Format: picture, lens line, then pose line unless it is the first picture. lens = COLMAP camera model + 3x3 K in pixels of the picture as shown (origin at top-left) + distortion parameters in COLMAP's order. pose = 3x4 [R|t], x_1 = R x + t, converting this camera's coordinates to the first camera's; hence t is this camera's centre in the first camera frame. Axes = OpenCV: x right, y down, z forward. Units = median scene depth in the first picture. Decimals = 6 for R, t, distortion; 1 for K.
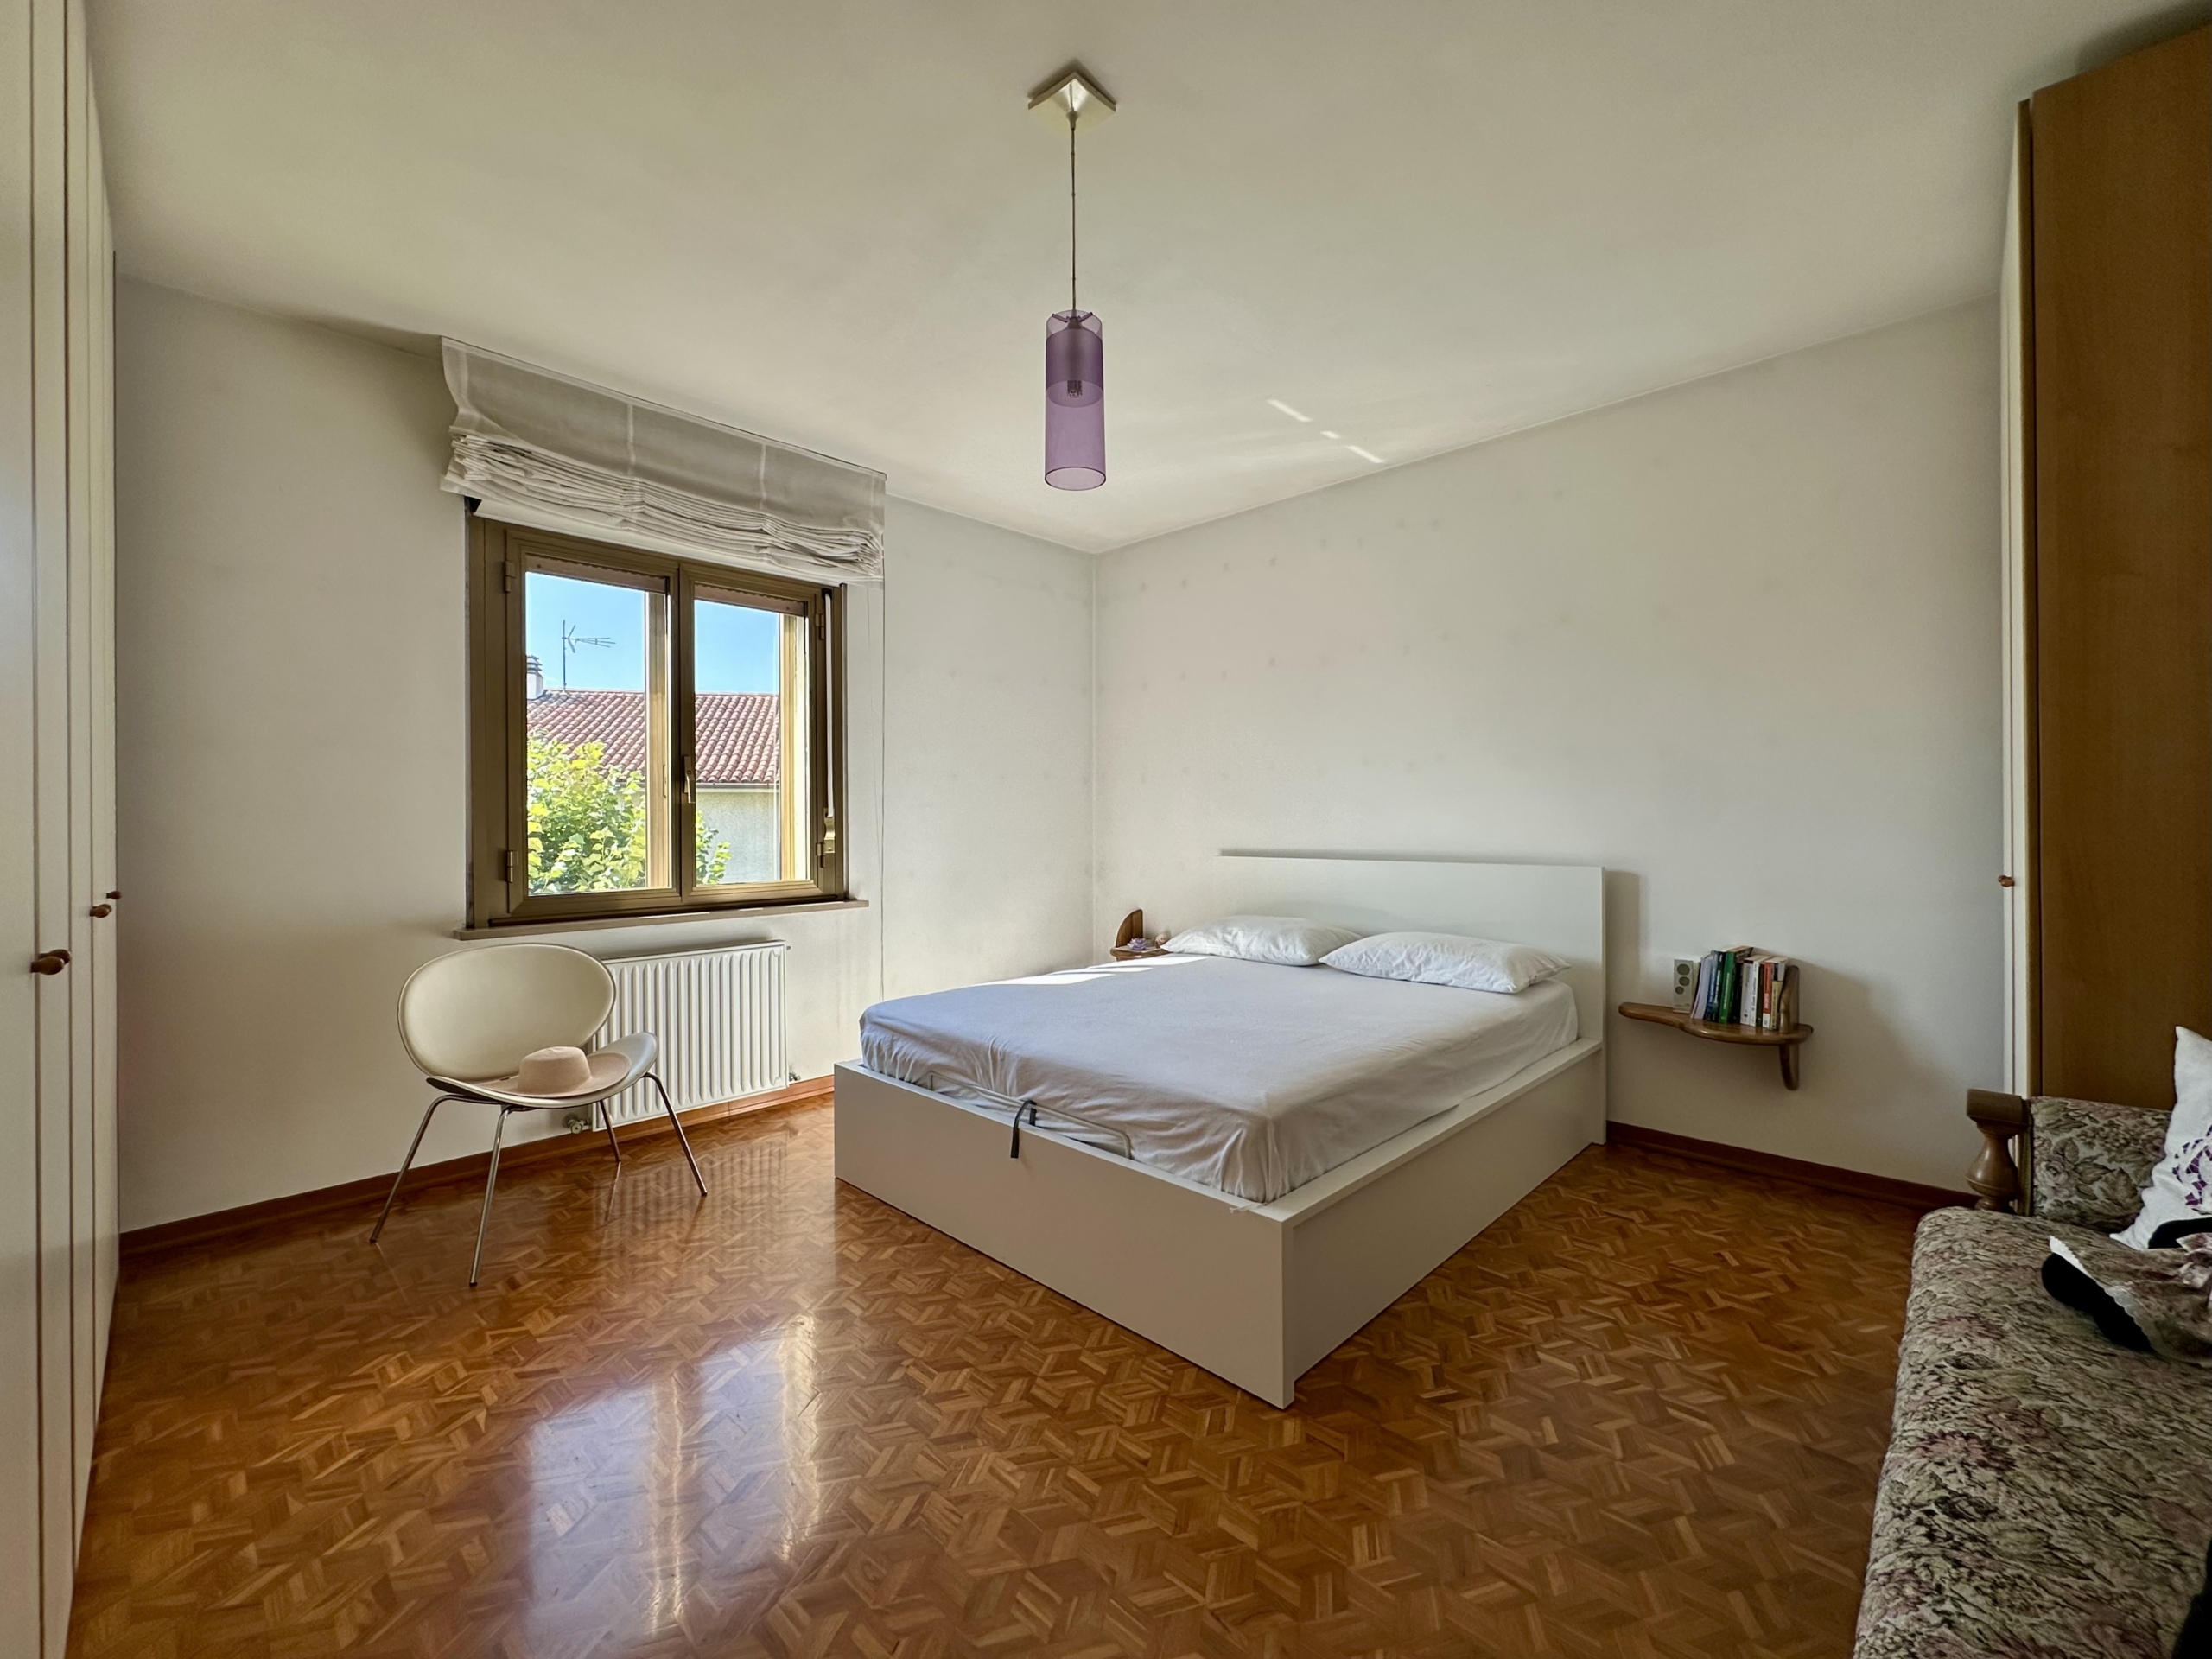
lens RADIAL K [[907.1, 0, 1114.2], [0, 907.1, 821.3], [0, 0, 1]] dist [-0.000147, 0.000413]
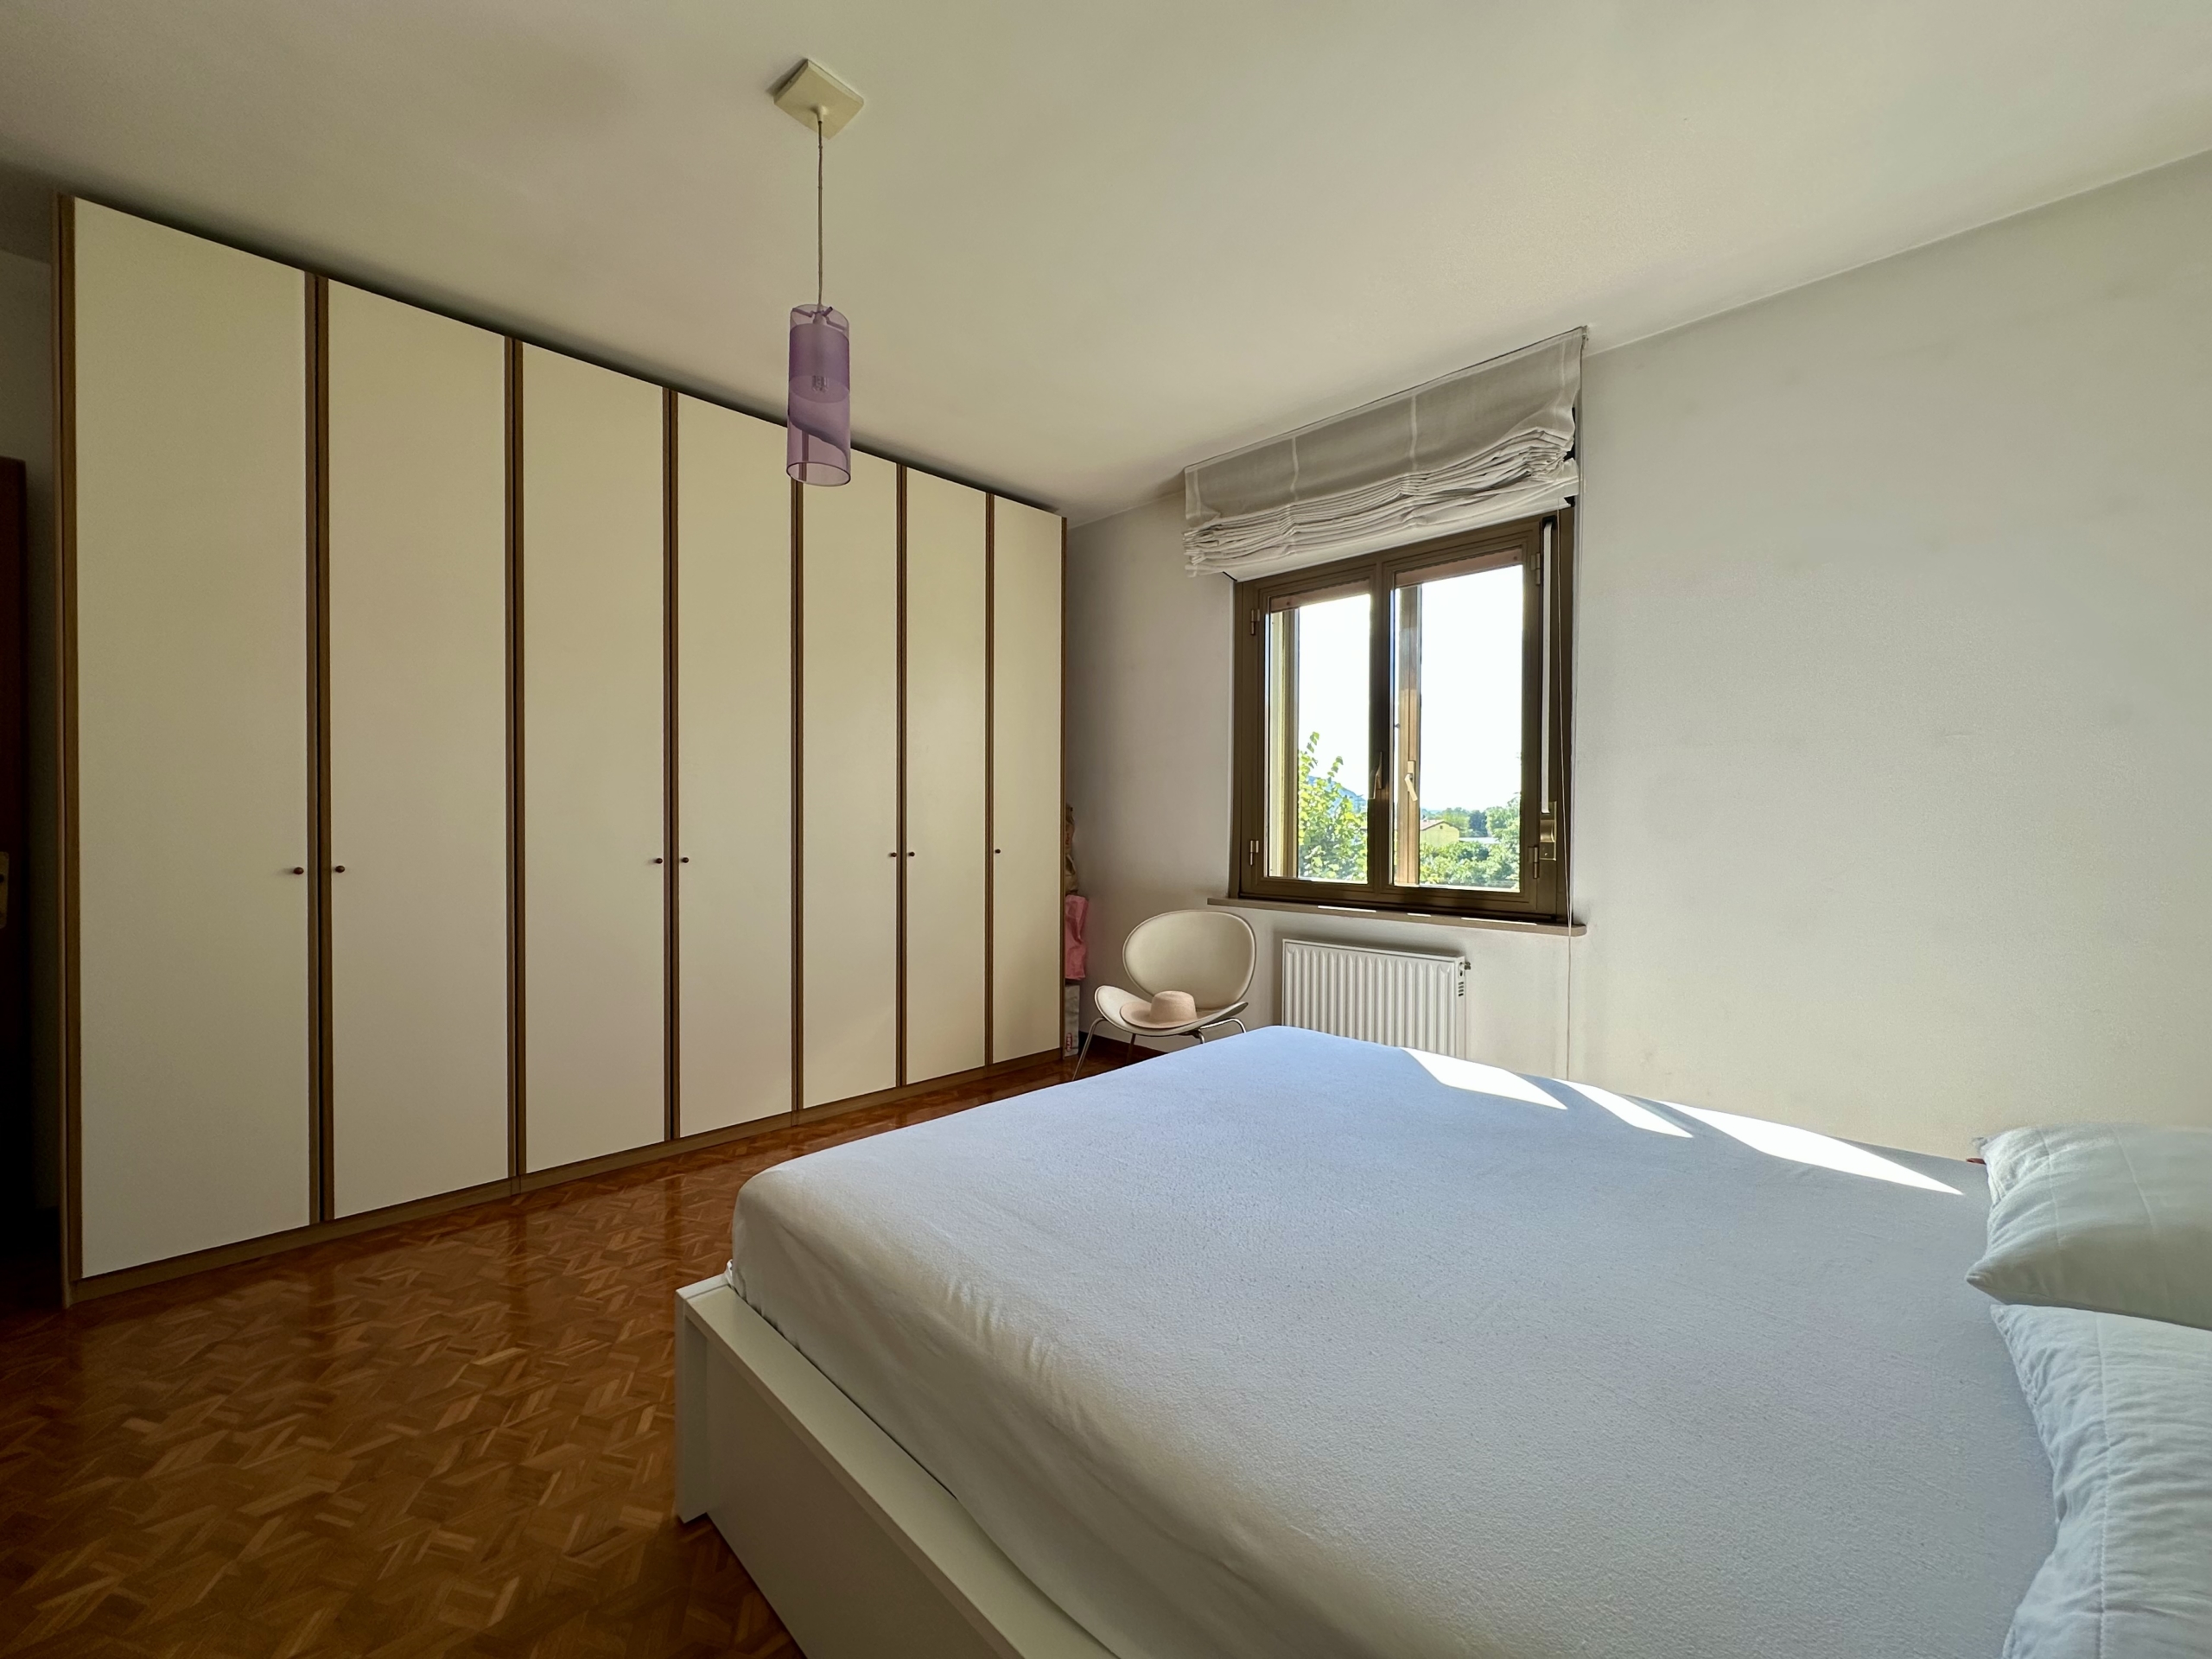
lens RADIAL K [[907.1, 0, 1125.0], [0, 907.1, 834.0], [0, 0, 1]] dist [-0.000147, 0.000413]
pose [[-0.009040, 0.013367, -0.999870, 0.545425], [-0.008268, 0.999875, 0.013442, 0.007775], [0.999925, 0.008388, -0.008928, 0.764625]]
